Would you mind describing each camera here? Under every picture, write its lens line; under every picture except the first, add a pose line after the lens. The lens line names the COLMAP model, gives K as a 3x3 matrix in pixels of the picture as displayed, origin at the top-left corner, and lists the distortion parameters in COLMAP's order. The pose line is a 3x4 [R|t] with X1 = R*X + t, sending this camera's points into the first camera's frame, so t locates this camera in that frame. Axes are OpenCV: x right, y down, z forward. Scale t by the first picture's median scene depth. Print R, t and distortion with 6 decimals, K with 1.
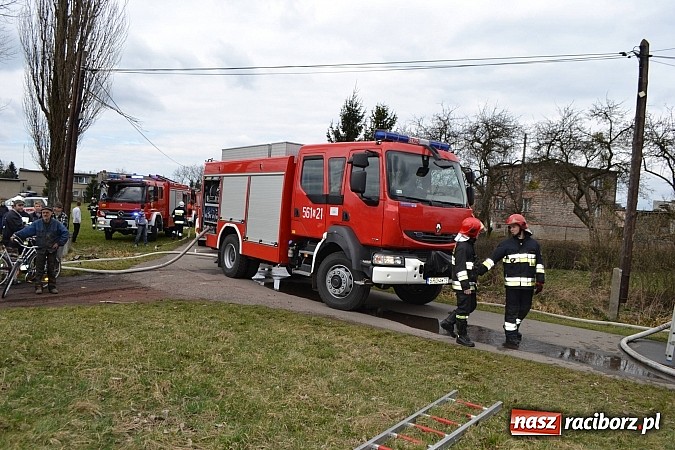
lens RADIAL K [[540.4, 0, 333.0], [0, 540.4, 239.7], [0, 0, 1]] dist [-0.078271, -0.006170]
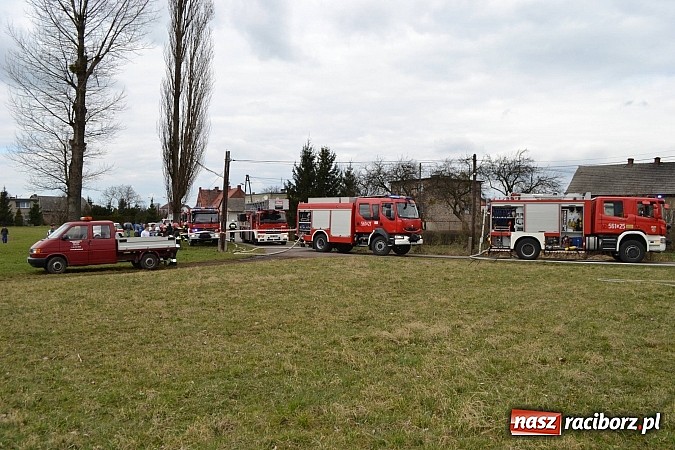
lens RADIAL K [[639.6, 0, 334.3], [0, 639.6, 239.3], [0, 0, 1]] dist [-0.061171, -0.011547]
pose [[0.969211, -0.065107, 0.237467, -0.912227], [0.068530, 0.997630, -0.006181, 0.037262], [-0.236502, 0.022265, 0.971376, -2.004377]]
